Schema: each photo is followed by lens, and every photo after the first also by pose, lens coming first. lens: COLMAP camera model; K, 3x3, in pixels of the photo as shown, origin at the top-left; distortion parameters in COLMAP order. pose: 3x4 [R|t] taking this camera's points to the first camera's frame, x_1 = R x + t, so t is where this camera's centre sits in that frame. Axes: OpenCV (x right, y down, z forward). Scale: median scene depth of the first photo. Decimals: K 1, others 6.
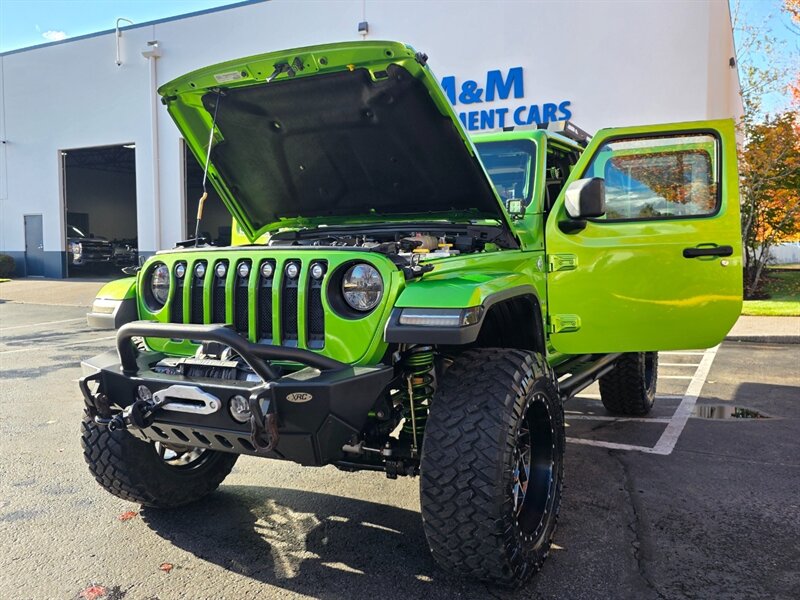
lens RADIAL K [[700.9, 0, 396.4], [0, 700.9, 296.5], [0, 0, 1]] dist [0.063936, -0.061183]
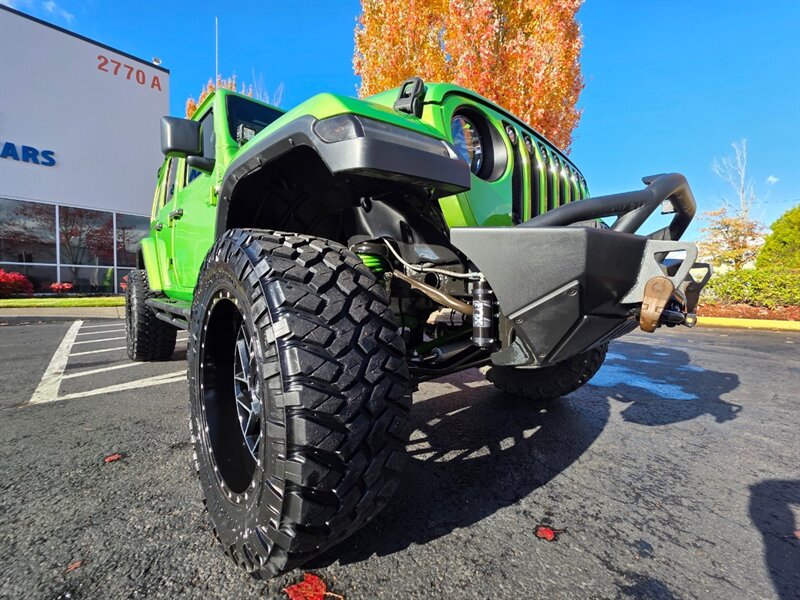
lens RADIAL K [[317.4, 0, 401.2], [0, 317.4, 300.5], [0, 0, 1]] dist [0.003447, 0.000642]
pose [[0.289754, -0.019882, 0.956895, -0.632540], [0.048353, 0.998812, 0.006112, 0.123517], [-0.955879, 0.044498, 0.290371, 0.967356]]
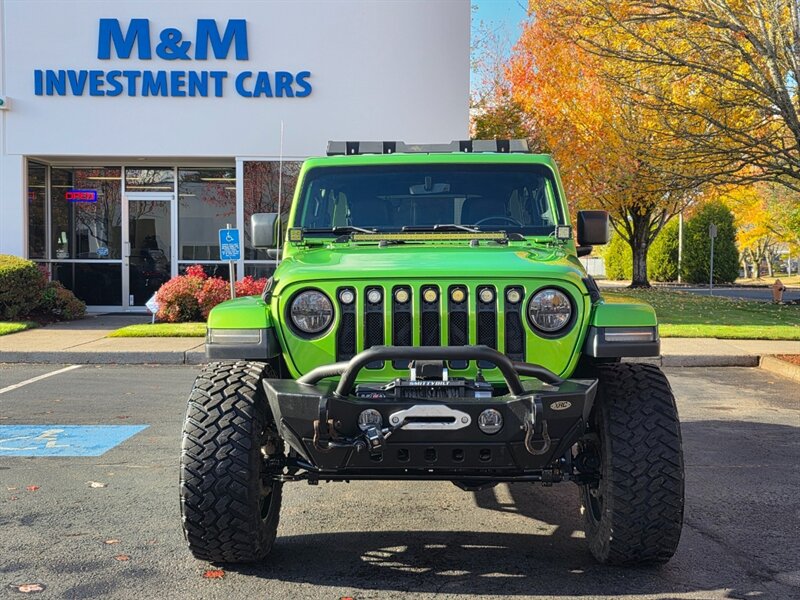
lens RADIAL K [[1043.2, 0, 397.1], [0, 1043.2, 295.5], [0, 0, 1]] dist [0.074481, 0.000000]
pose [[0.893082, -0.009438, 0.449795, -0.850635], [0.021955, 0.999503, -0.022621, -0.003324], [-0.449358, 0.030077, 0.892845, -0.315367]]
